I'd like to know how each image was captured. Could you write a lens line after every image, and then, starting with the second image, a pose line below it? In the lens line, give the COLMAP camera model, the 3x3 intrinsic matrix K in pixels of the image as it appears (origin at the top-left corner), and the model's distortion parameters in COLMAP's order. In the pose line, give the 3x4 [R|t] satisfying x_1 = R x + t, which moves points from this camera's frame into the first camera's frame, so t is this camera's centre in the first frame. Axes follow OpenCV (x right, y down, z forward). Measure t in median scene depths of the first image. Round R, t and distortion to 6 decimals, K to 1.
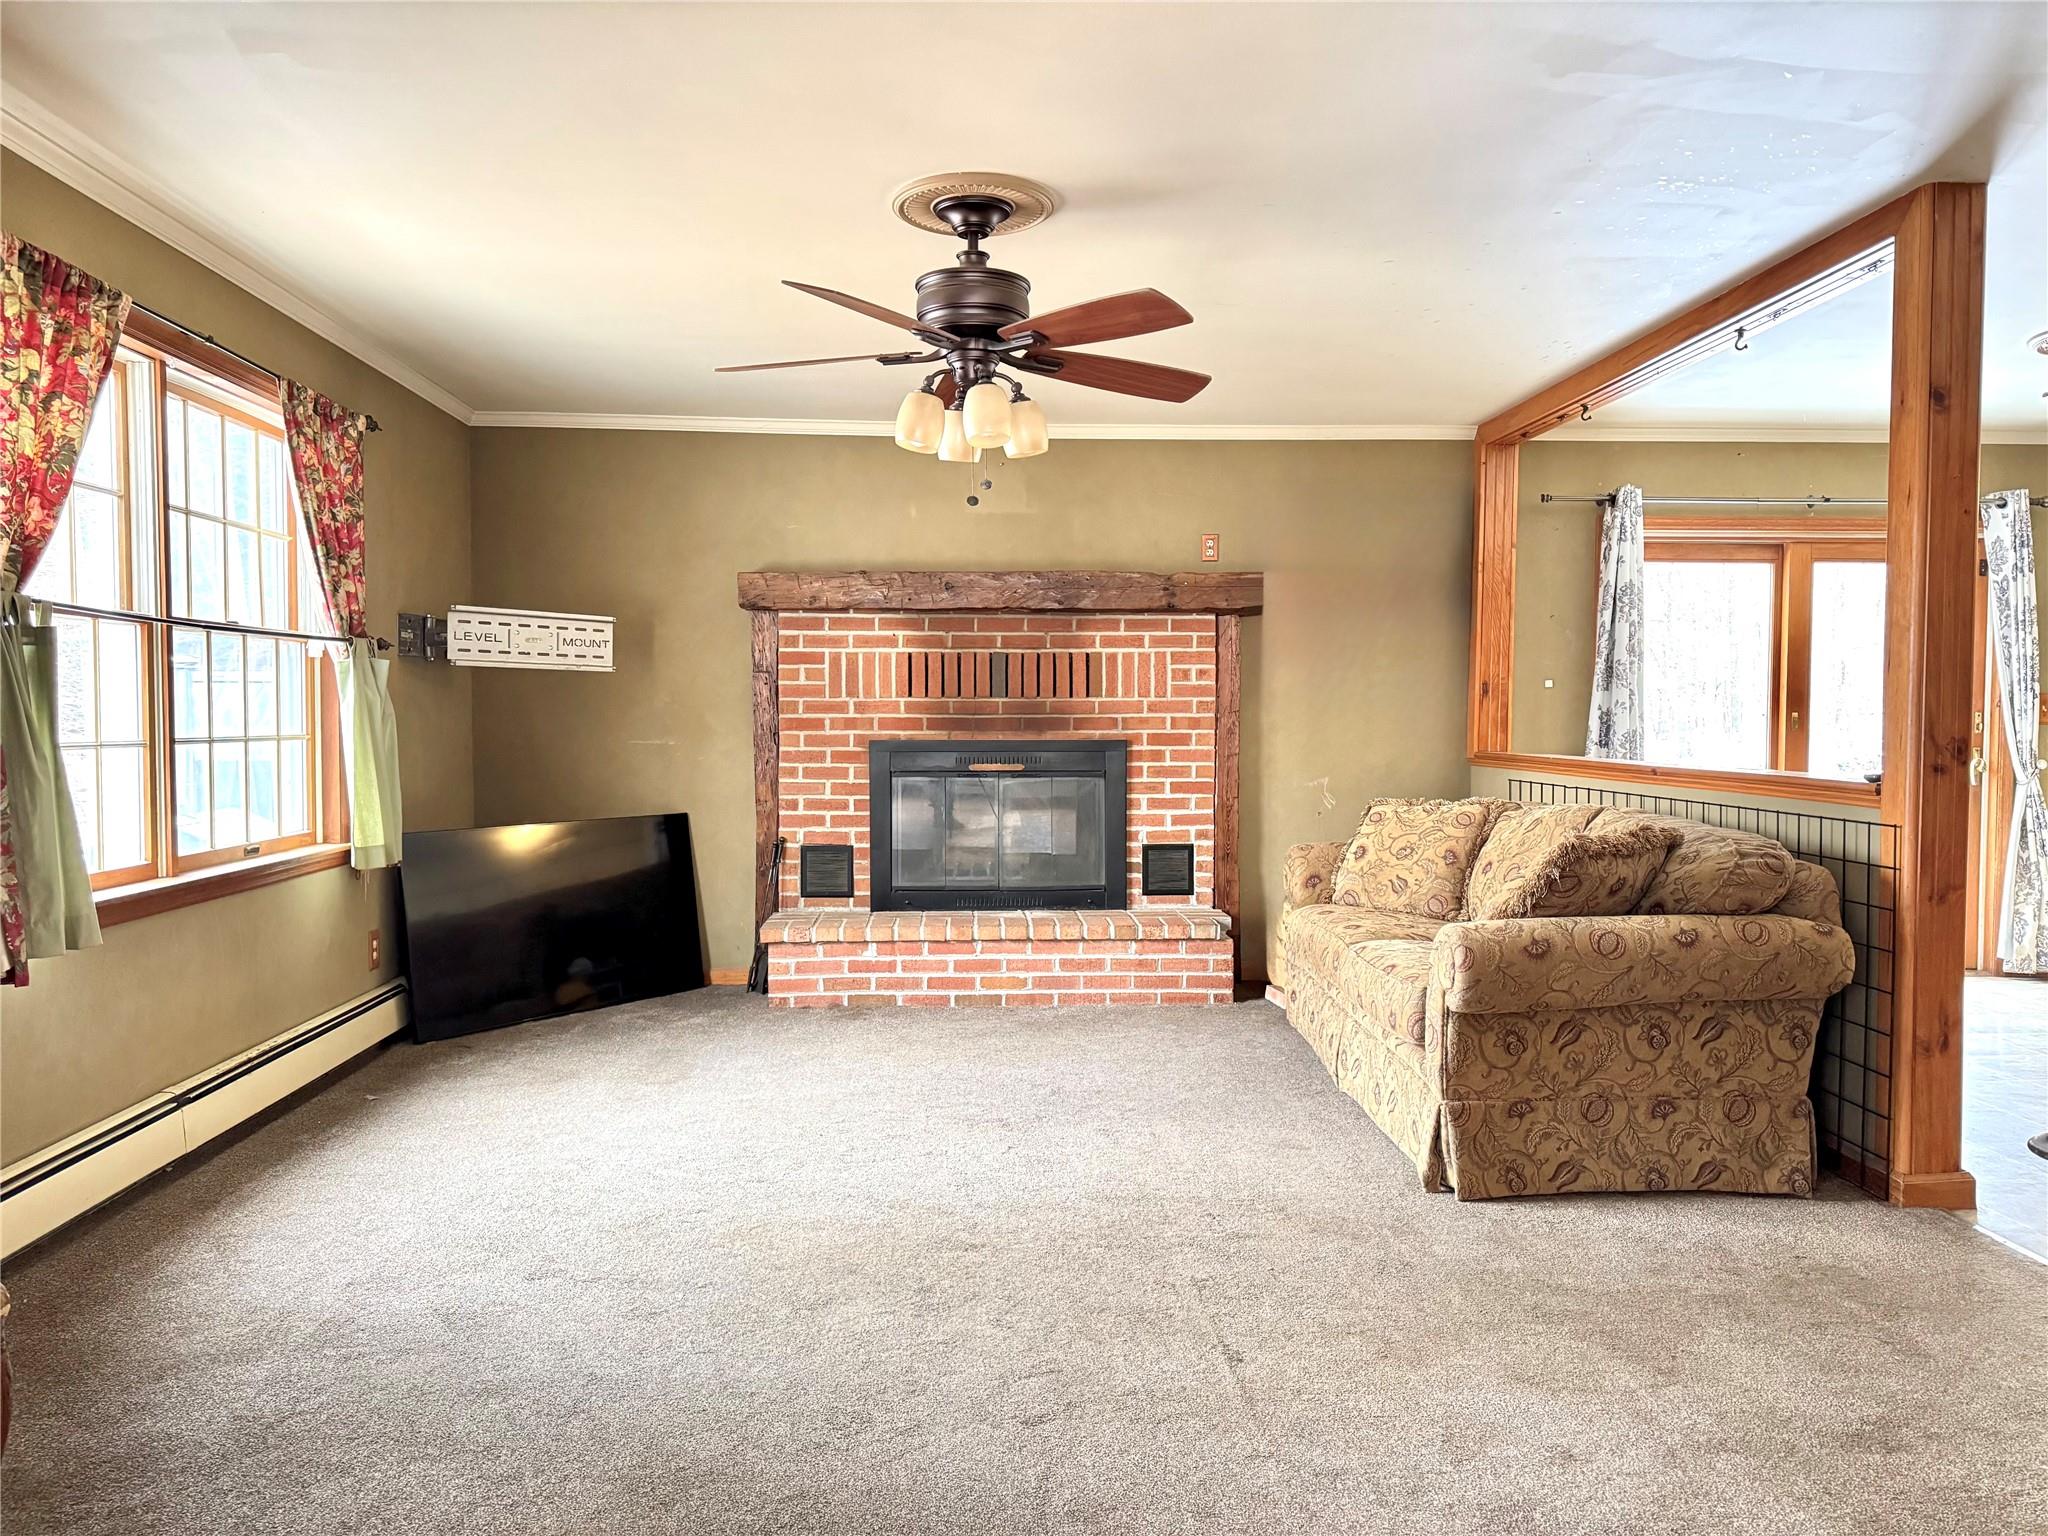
lens RADIAL K [[1433.0, 0, 1028.4], [0, 1433.0, 773.6], [0, 0, 1]] dist [0.103066, -0.118001]
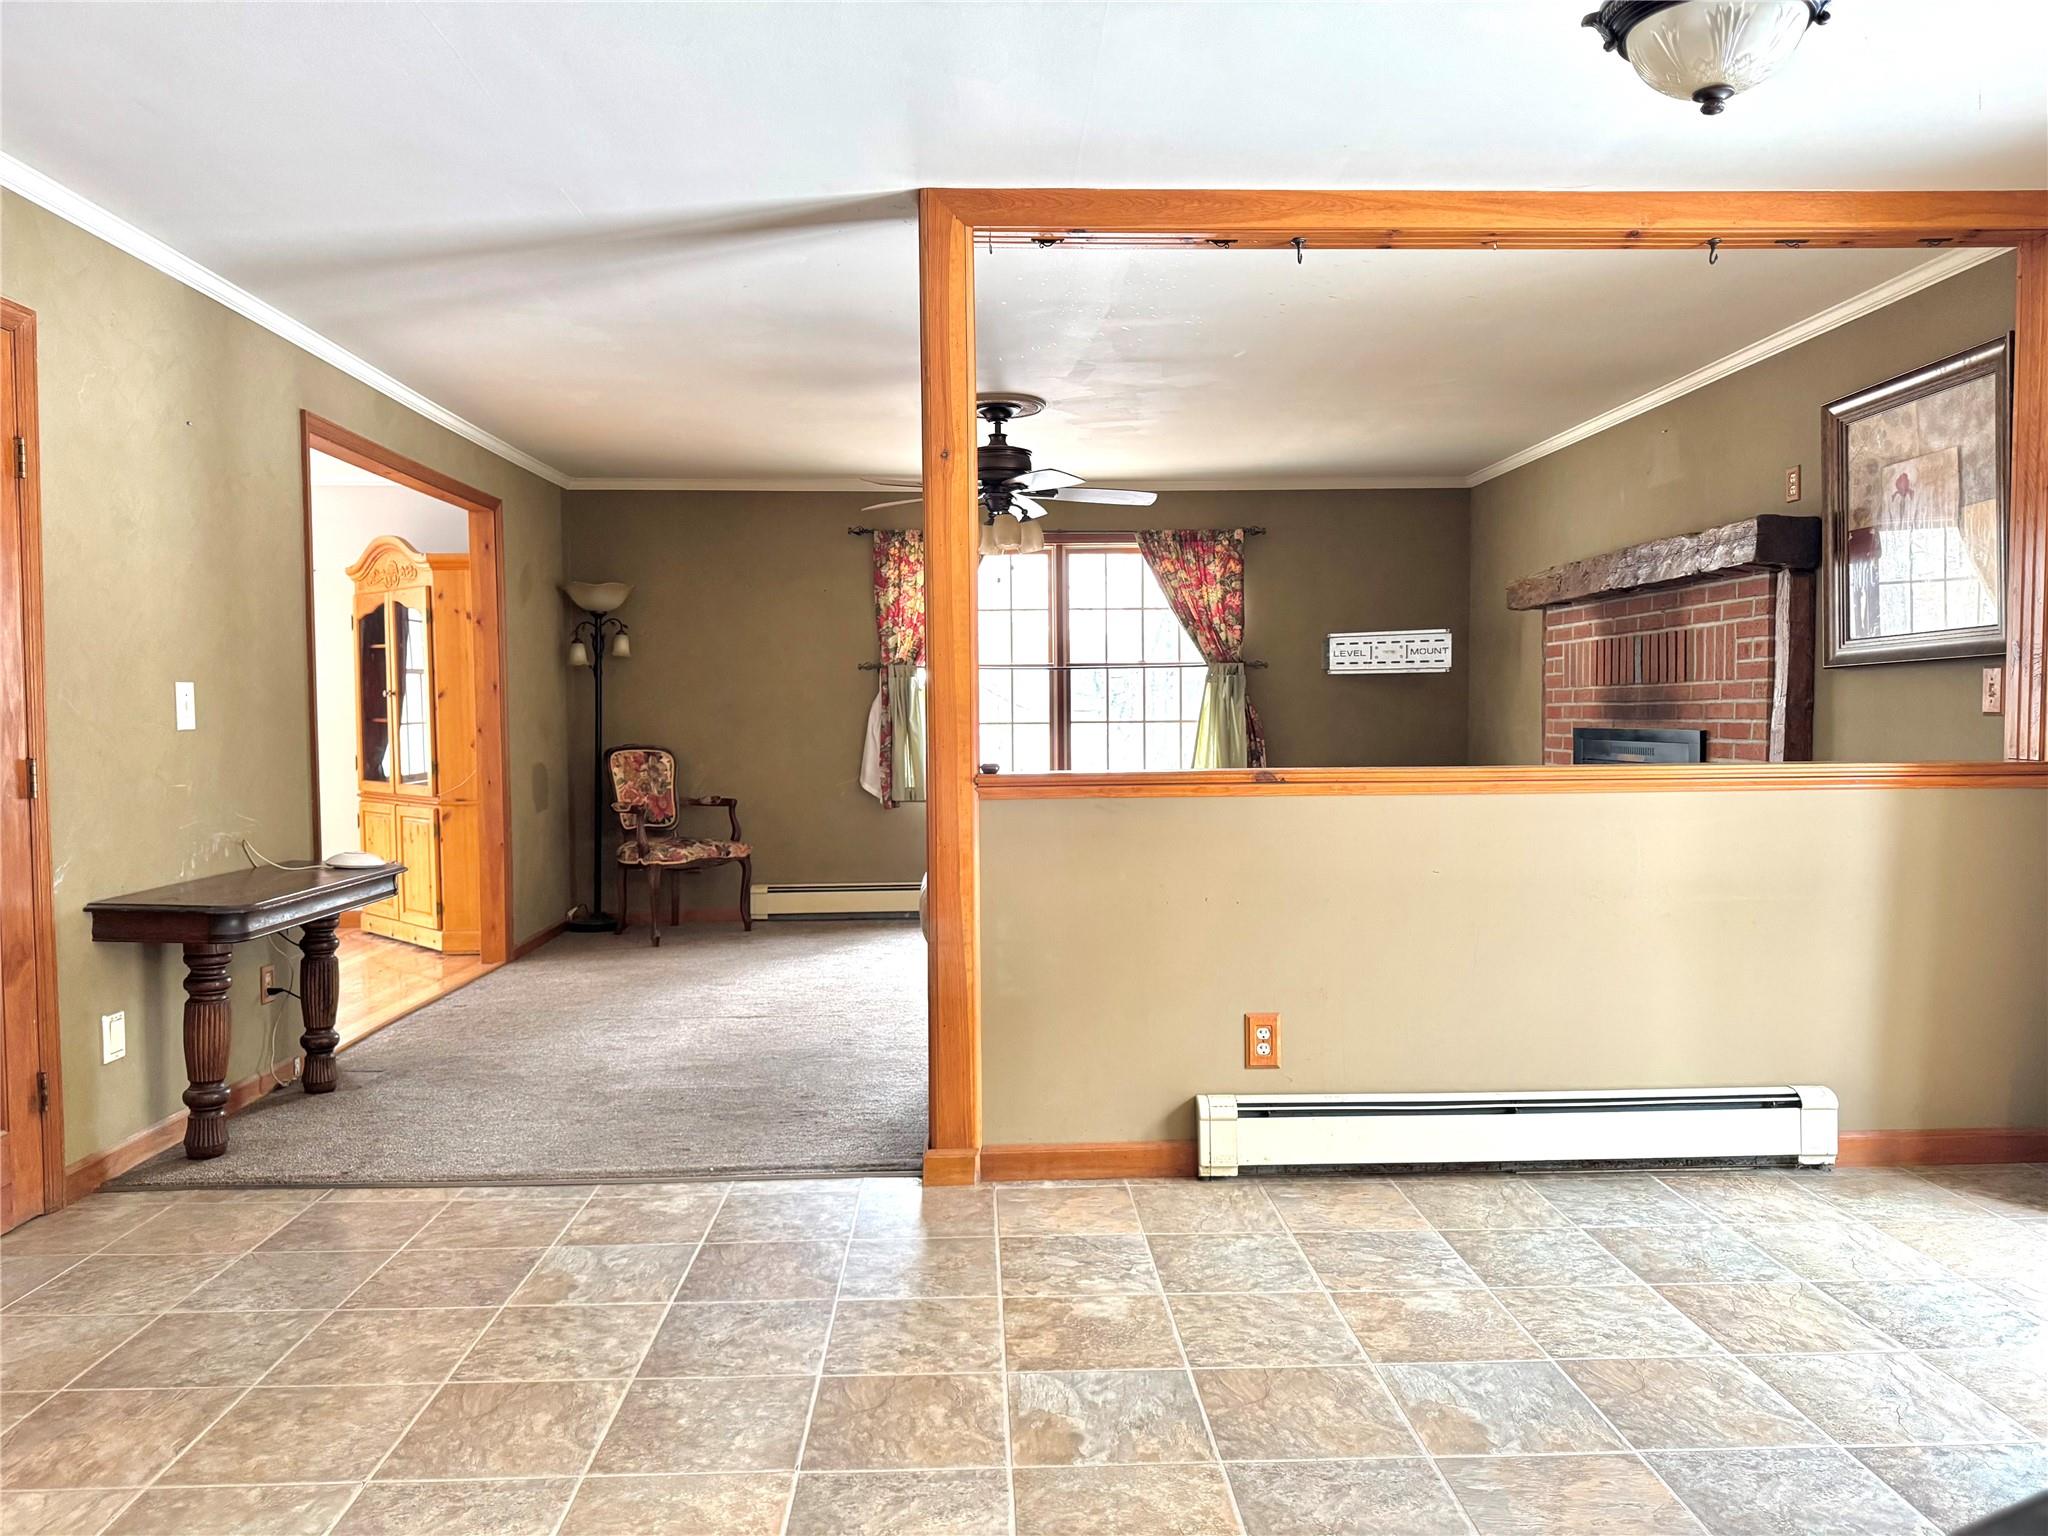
lens RADIAL K [[1423.0, 0, 1014.3], [0, 1423.0, 774.1], [0, 0, 1]] dist [0.104609, -0.166858]
pose [[-0.026238, 0.043314, -0.998717, 0.915913], [-0.029627, 0.998588, 0.044087, -0.022830], [0.999217, 0.030746, -0.024917, 0.601715]]
